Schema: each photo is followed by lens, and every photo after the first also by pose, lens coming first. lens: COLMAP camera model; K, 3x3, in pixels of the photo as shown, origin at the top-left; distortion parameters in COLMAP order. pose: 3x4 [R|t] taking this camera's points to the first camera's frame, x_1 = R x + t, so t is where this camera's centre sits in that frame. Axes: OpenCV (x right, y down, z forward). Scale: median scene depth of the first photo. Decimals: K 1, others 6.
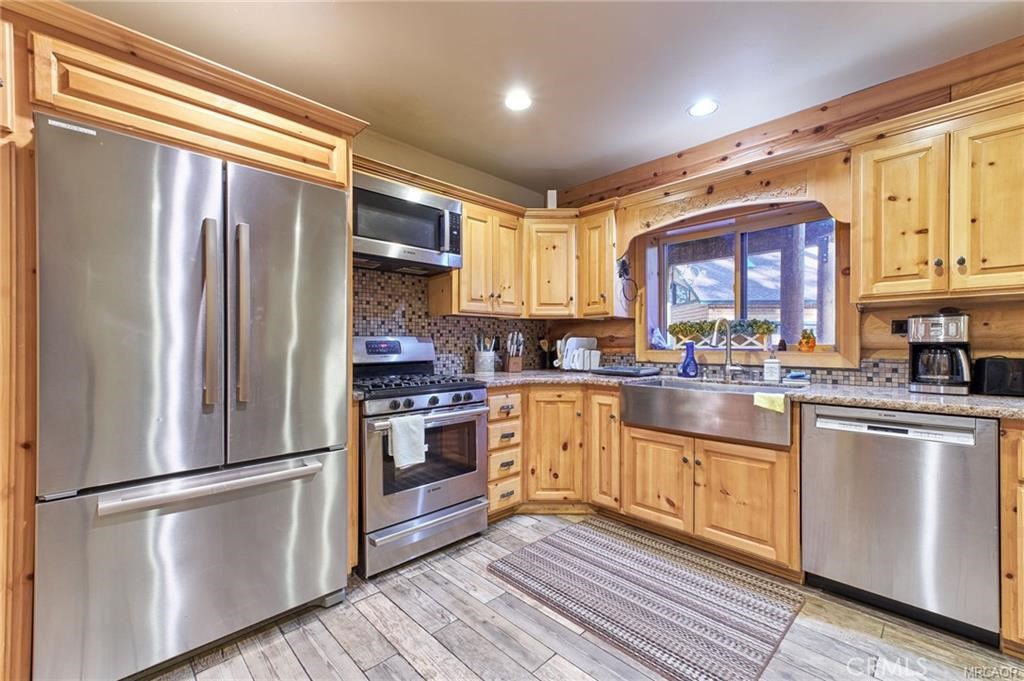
lens RADIAL K [[426.5, 0, 517.2], [0, 426.5, 345.5], [0, 0, 1]] dist [0.008729, 0.000919]
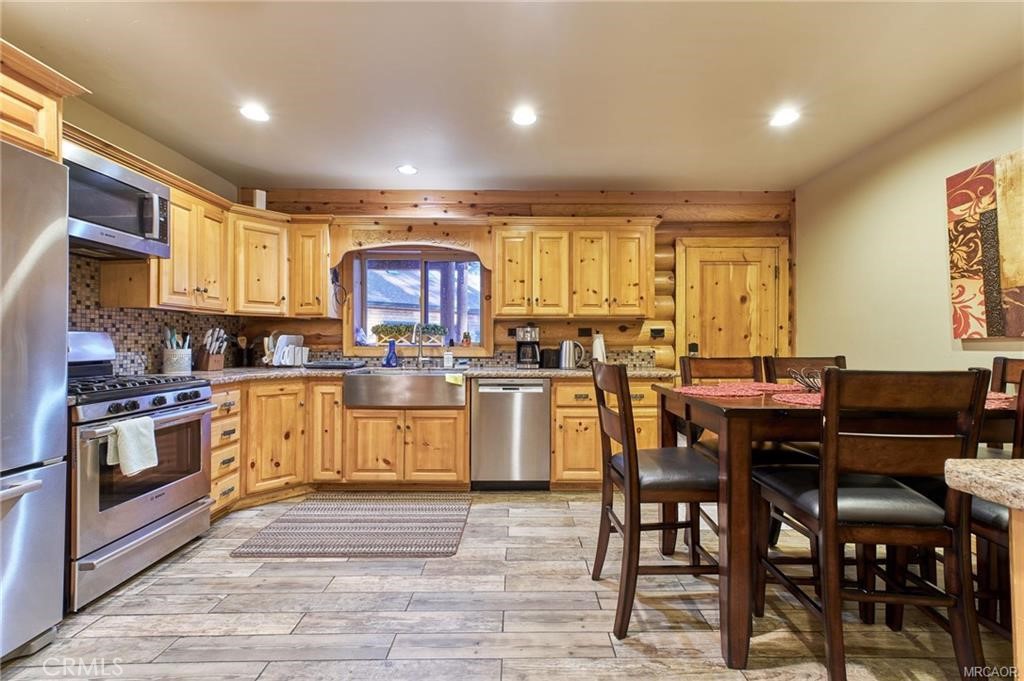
lens RADIAL K [[426.5, 0, 514.7], [0, 426.5, 338.9], [0, 0, 1]] dist [0.008729, 0.000919]
pose [[0.704993, 0.008128, 0.709168, -0.304709], [-0.001548, 0.999950, -0.009921, 0.000548], [-0.709213, 0.005896, 0.704970, -0.214986]]
